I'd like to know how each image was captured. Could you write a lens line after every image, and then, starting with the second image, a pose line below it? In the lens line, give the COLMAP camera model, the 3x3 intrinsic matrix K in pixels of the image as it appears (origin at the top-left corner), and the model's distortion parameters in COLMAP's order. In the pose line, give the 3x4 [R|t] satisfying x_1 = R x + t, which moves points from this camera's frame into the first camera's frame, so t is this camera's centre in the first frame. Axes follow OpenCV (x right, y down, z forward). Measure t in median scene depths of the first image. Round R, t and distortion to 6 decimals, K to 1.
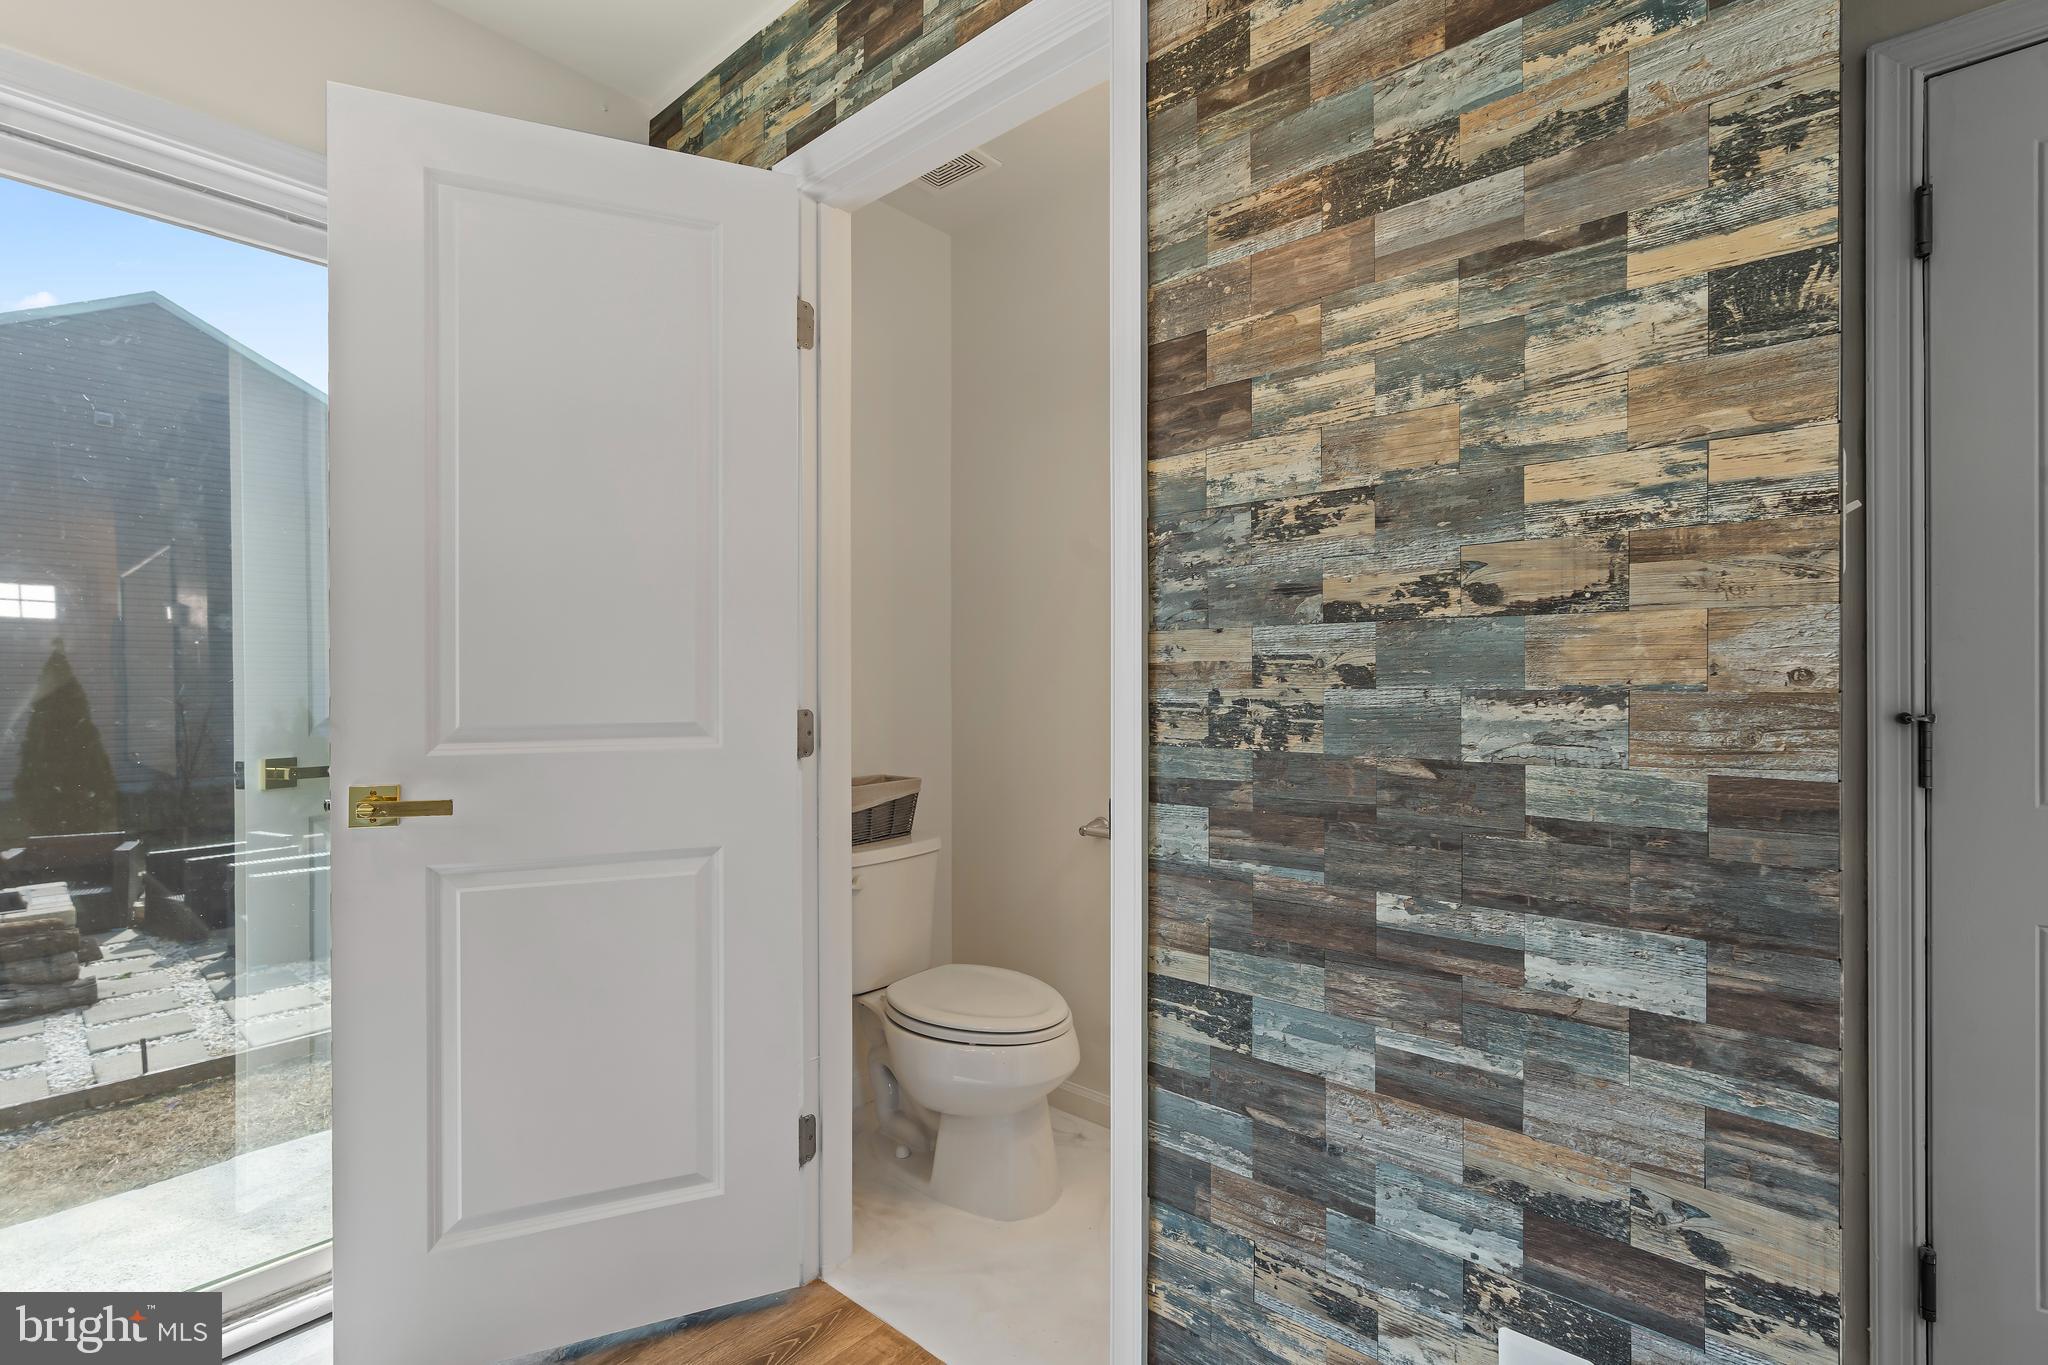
lens RADIAL K [[932.1, 0, 1026.9], [0, 932.1, 689.4], [0, 0, 1]] dist [-0.005702, 0.002105]
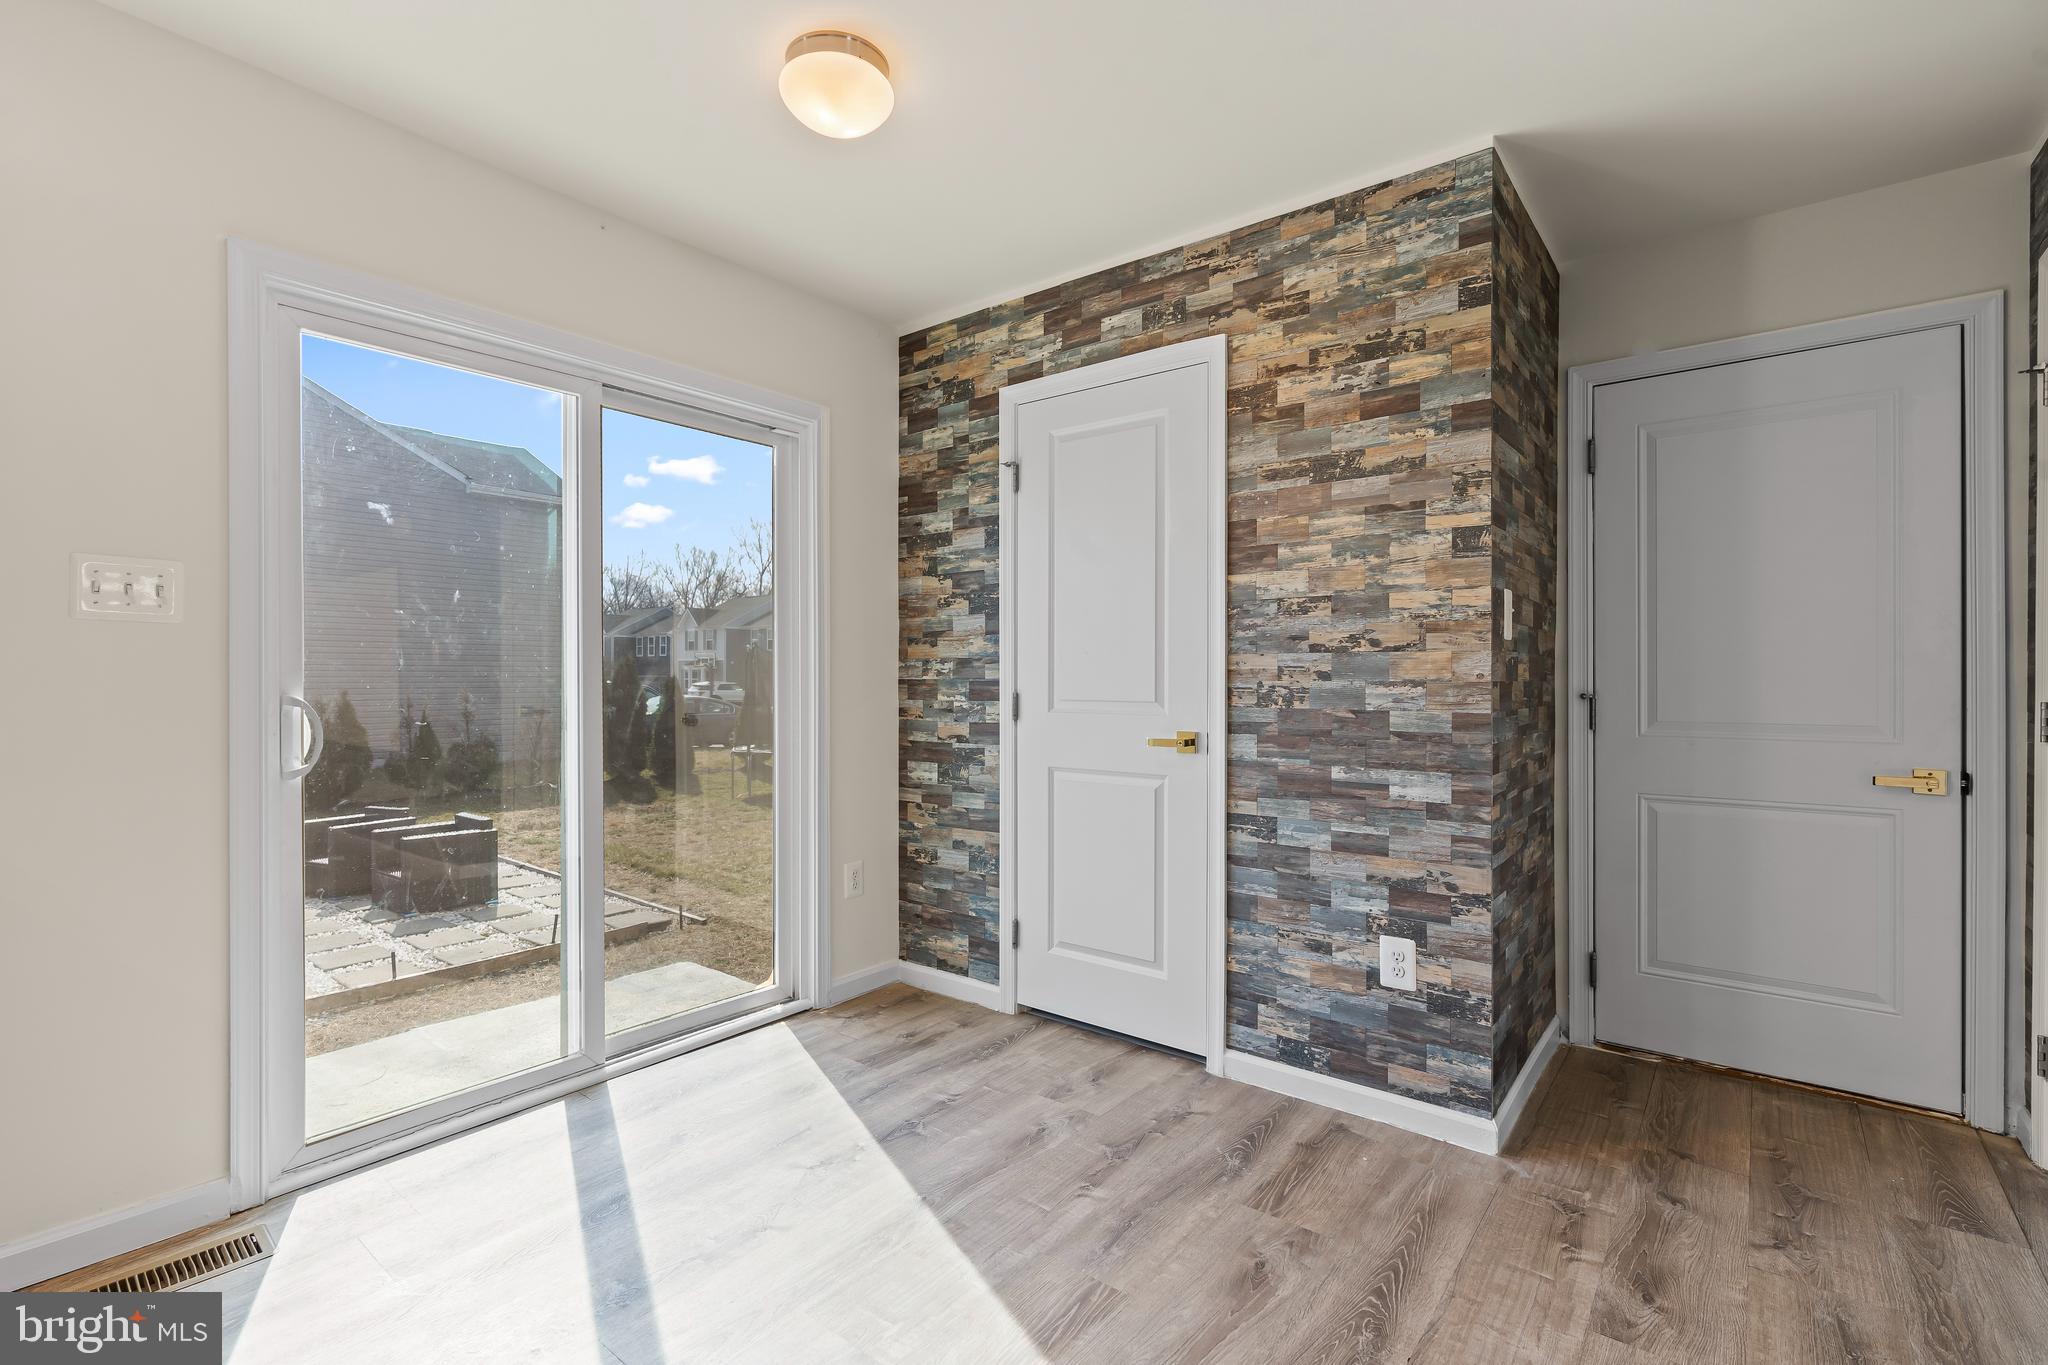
lens RADIAL K [[932.1, 0, 1026.9], [0, 932.1, 689.4], [0, 0, 1]] dist [-0.005702, 0.002105]
pose [[0.999152, -0.000502, 0.041173, -0.486929], [0.000231, 0.999978, 0.006568, 0.005271], [-0.041176, -0.006553, 0.999130, -1.308309]]
